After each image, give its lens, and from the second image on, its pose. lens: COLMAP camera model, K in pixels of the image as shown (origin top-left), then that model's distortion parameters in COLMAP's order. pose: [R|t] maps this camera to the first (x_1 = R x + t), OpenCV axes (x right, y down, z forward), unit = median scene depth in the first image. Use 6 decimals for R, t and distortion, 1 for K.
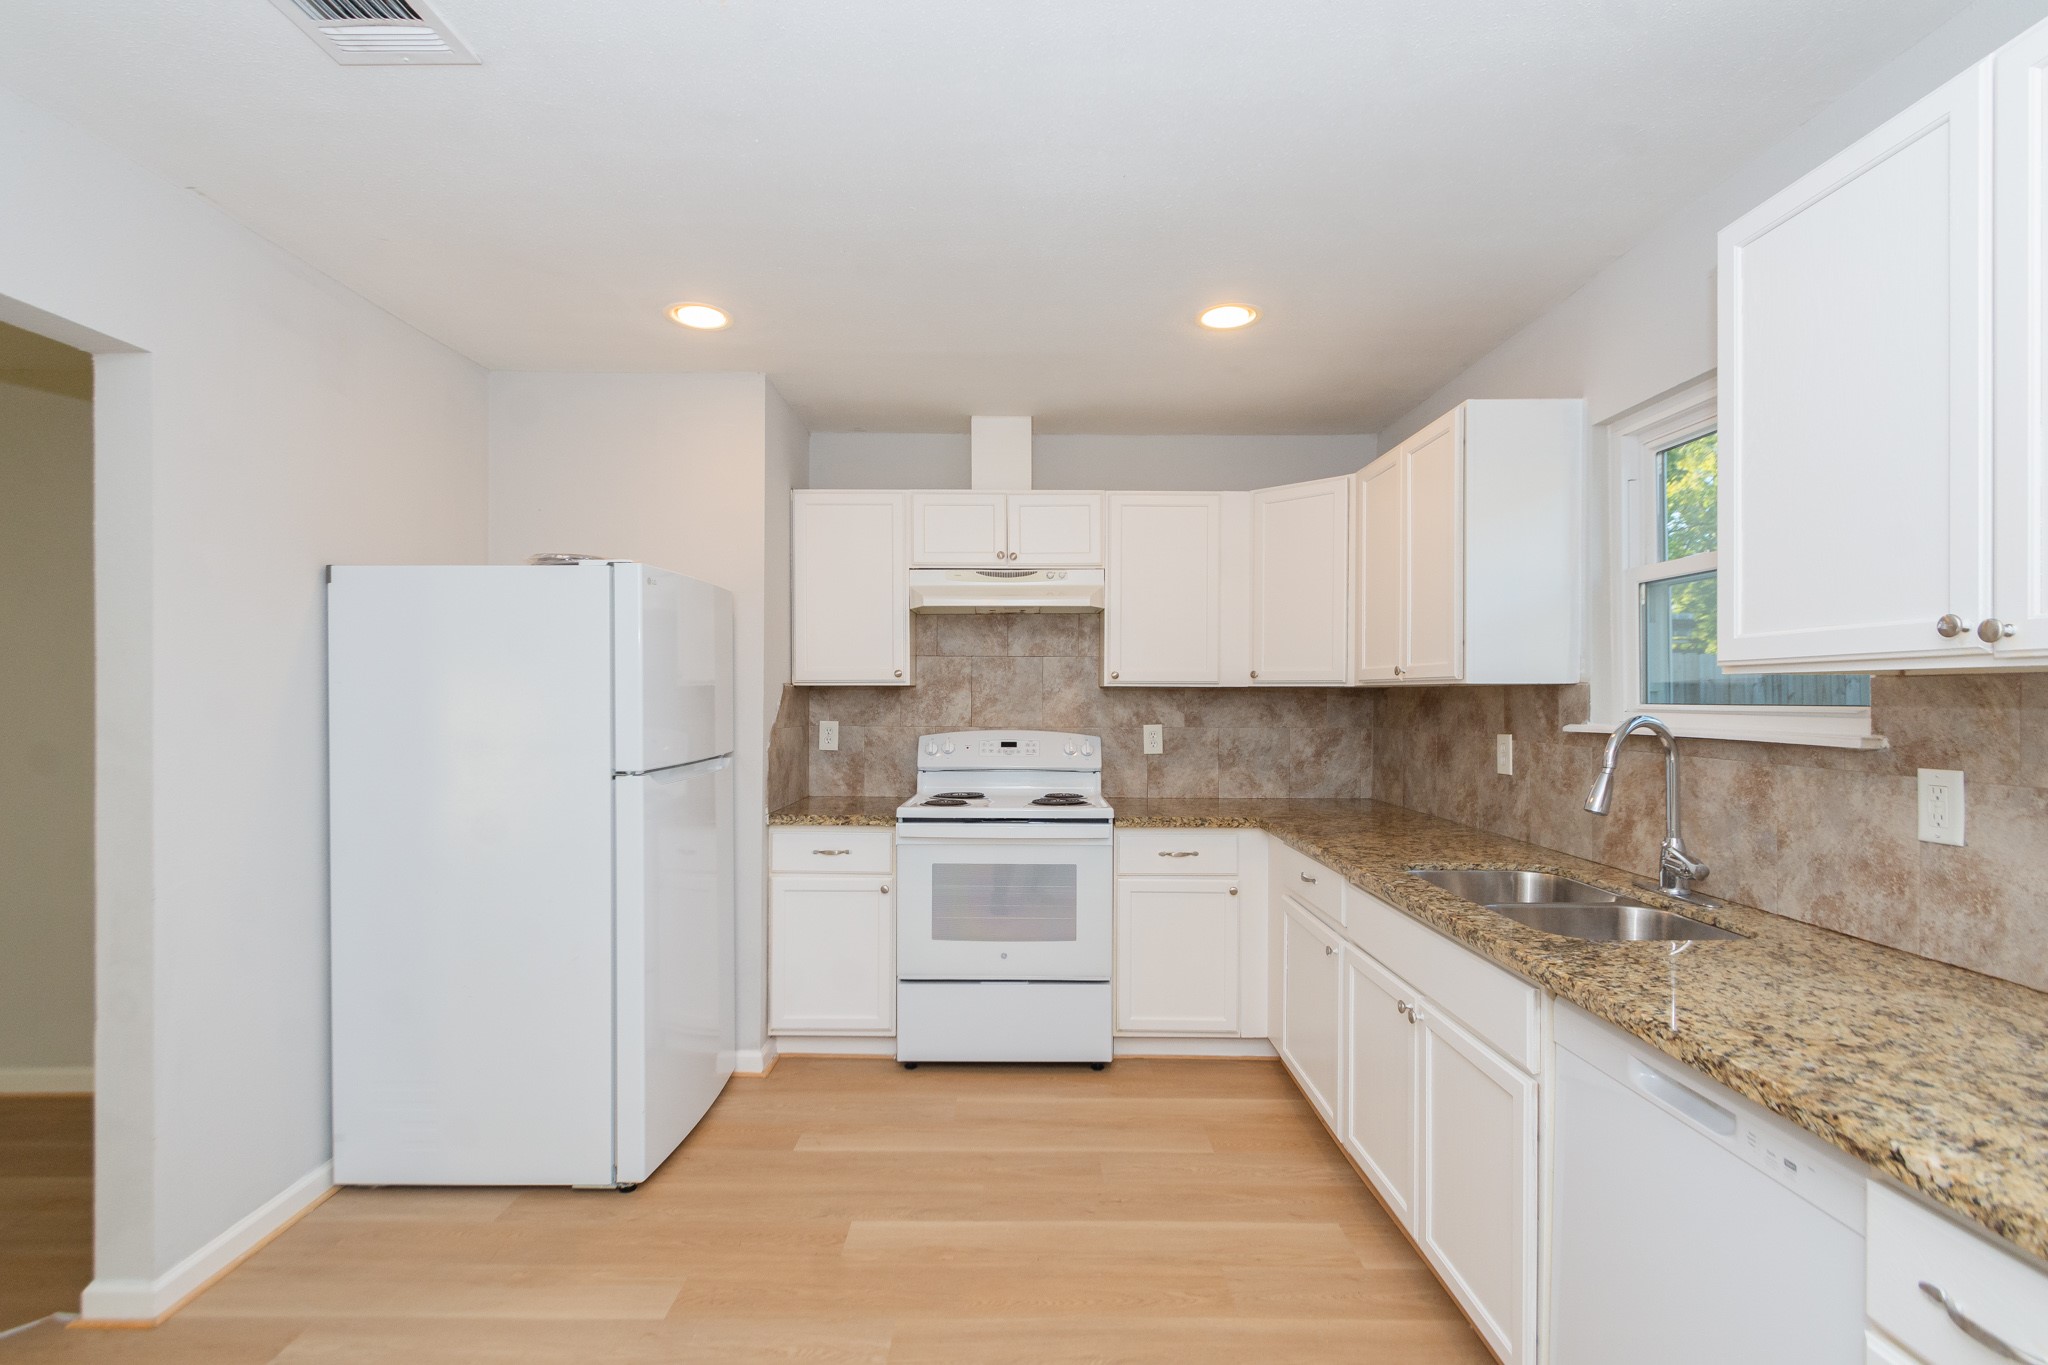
lens RADIAL K [[934.8, 0, 1025.2], [0, 934.8, 699.0], [0, 0, 1]] dist [-0.000622, -0.000633]
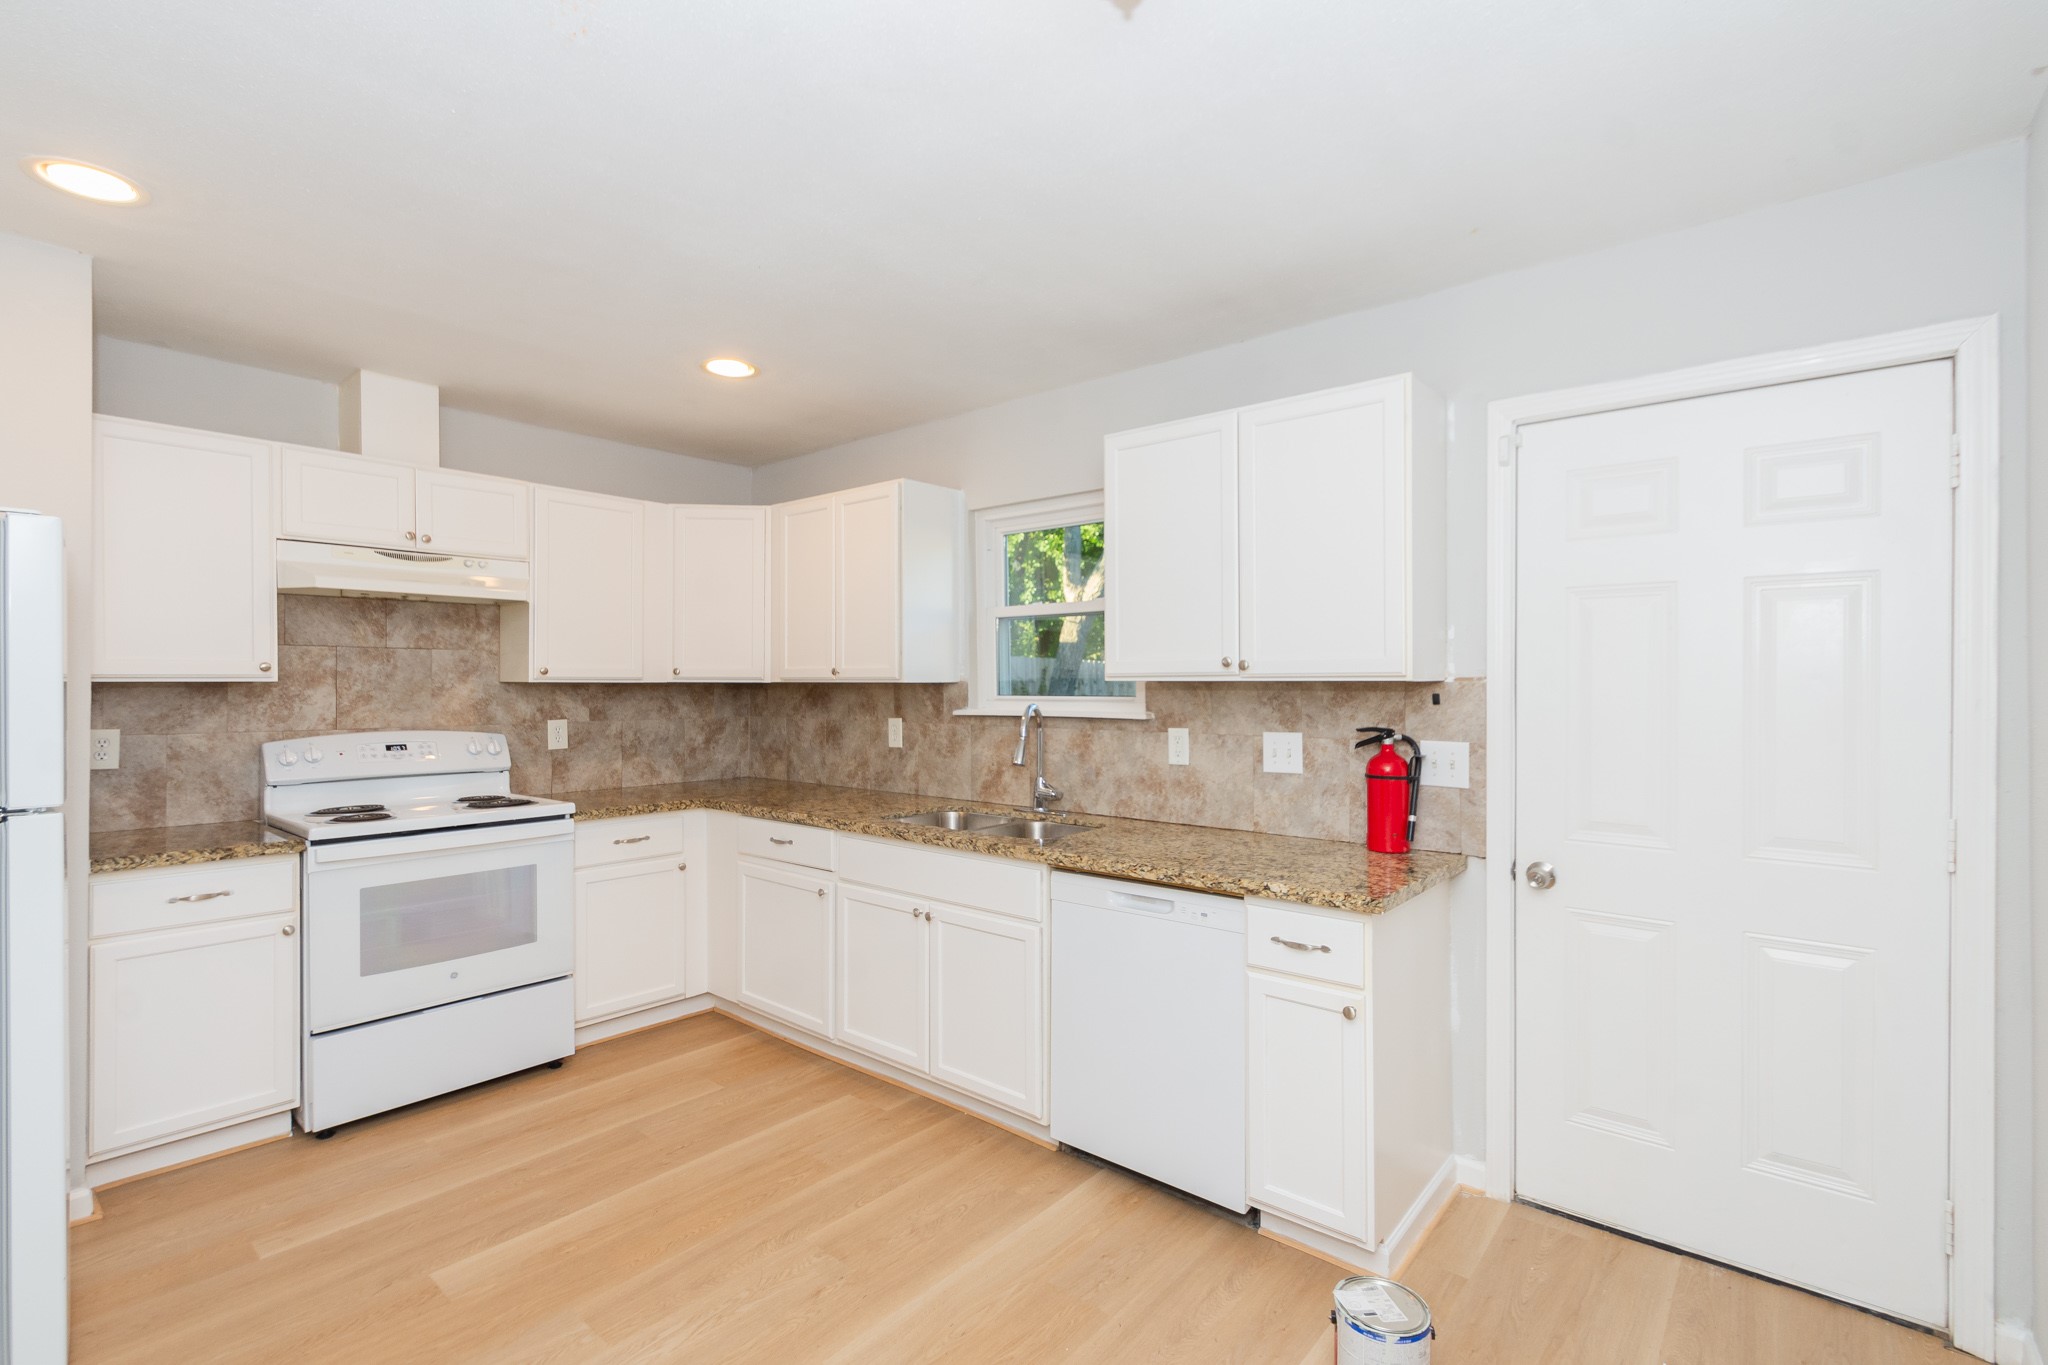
lens RADIAL K [[923.6, 0, 1019.0], [0, 923.6, 688.1], [0, 0, 1]] dist [0.000808, 0.000046]
pose [[0.650708, -0.006845, 0.759298, -0.344195], [0.004999, 0.999976, 0.004731, -0.010244], [-0.759312, 0.000718, 0.650726, -0.017351]]
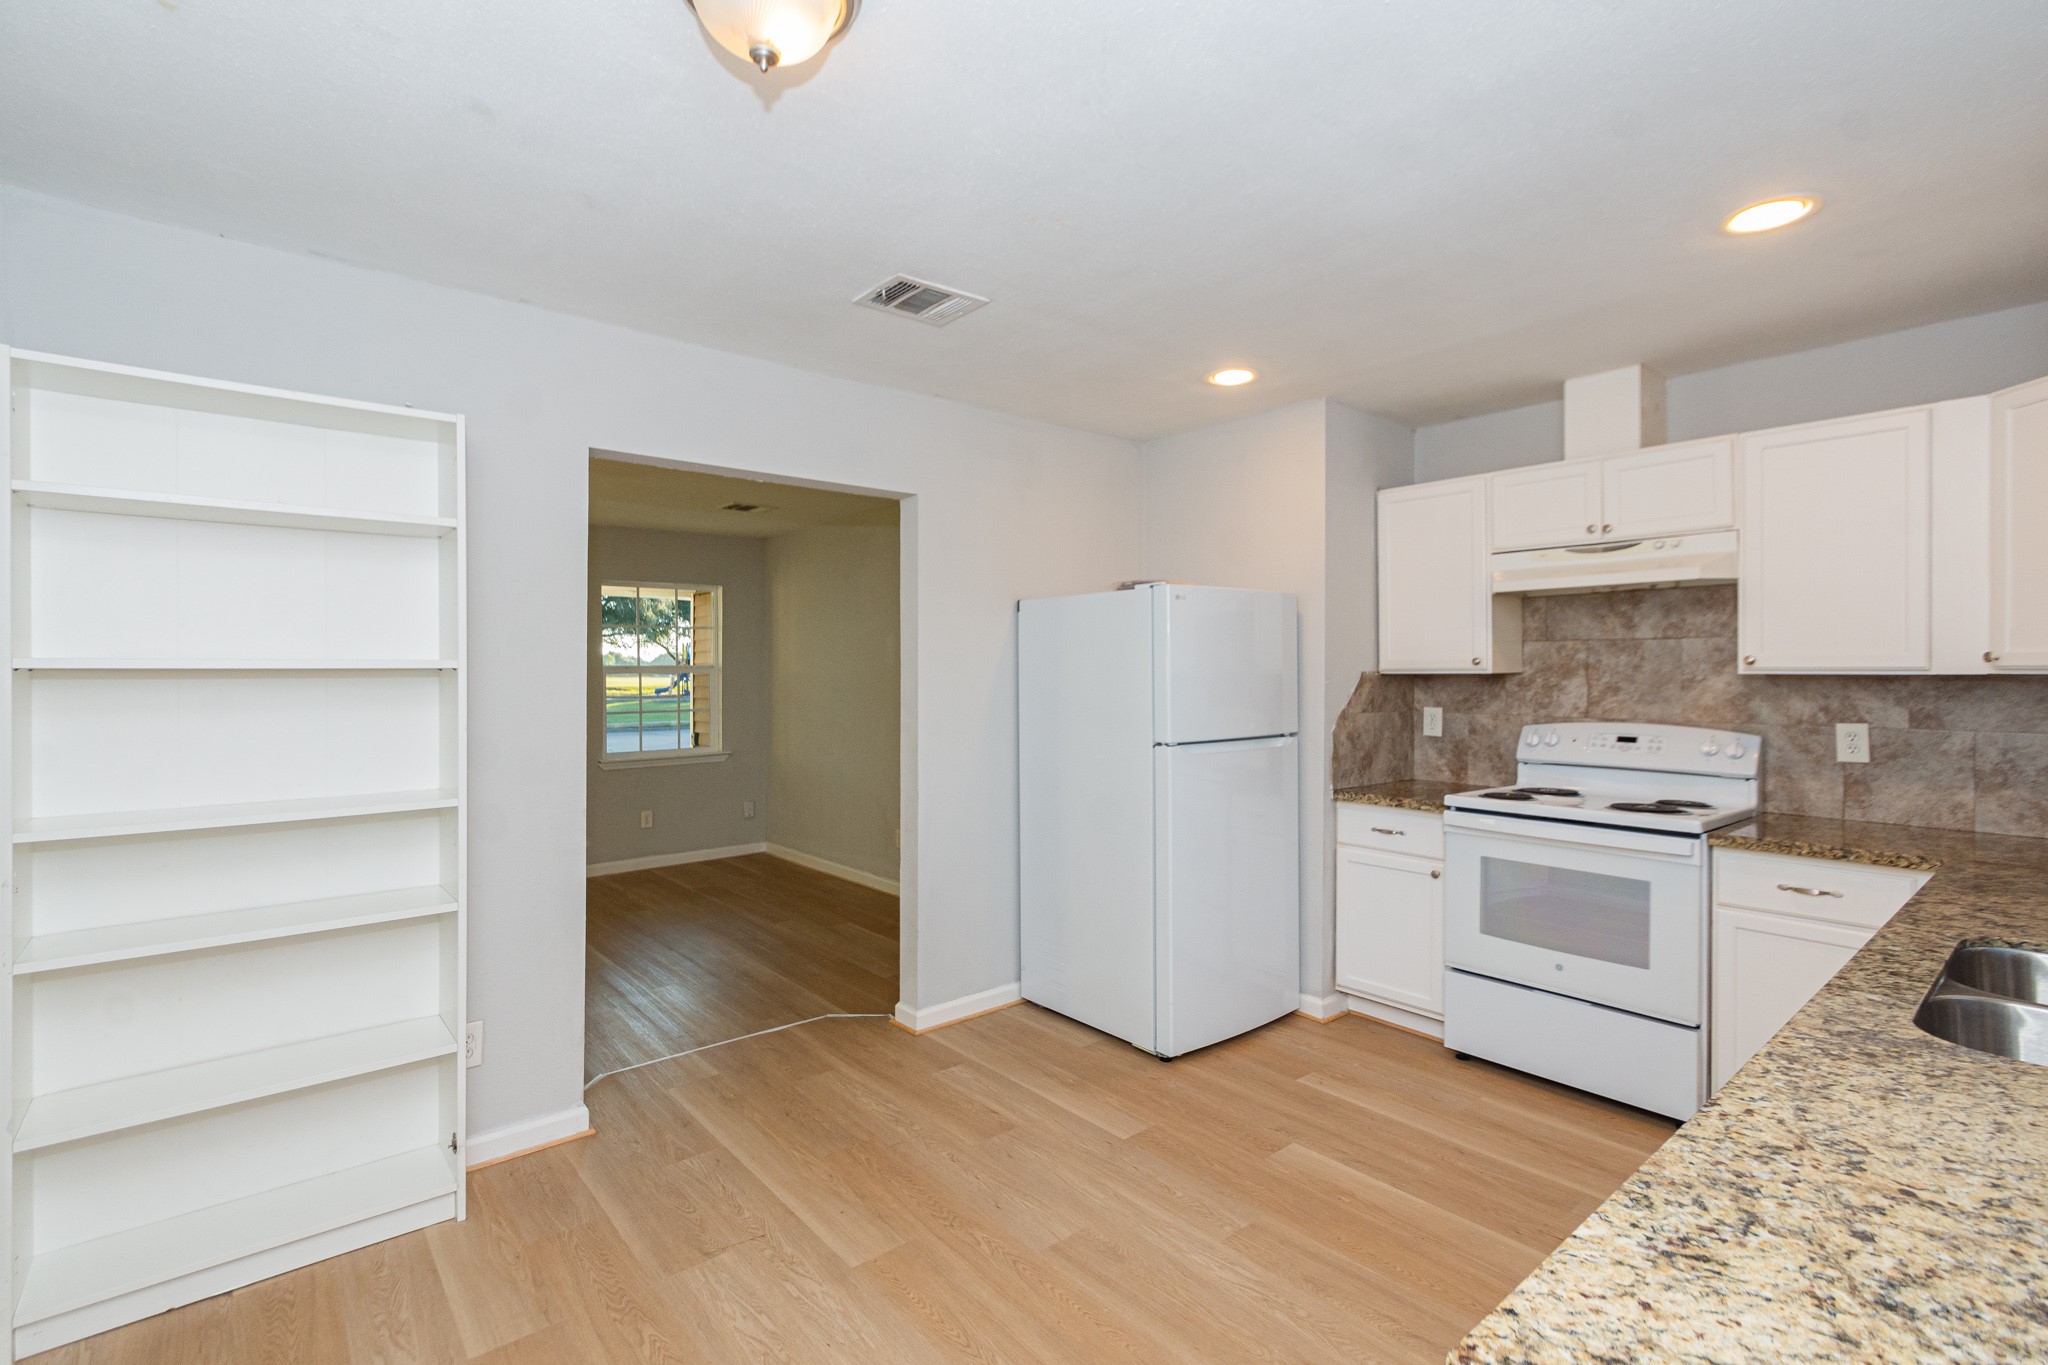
lens RADIAL K [[935.0, 0, 1019.9], [0, 935.0, 674.4], [0, 0, 1]] dist [-0.002607, -0.001222]
pose [[0.637417, -0.001463, -0.770517, 0.341341], [-0.001872, 0.999992, -0.003448, -0.009858], [0.770517, 0.003640, 0.637410, 0.001961]]
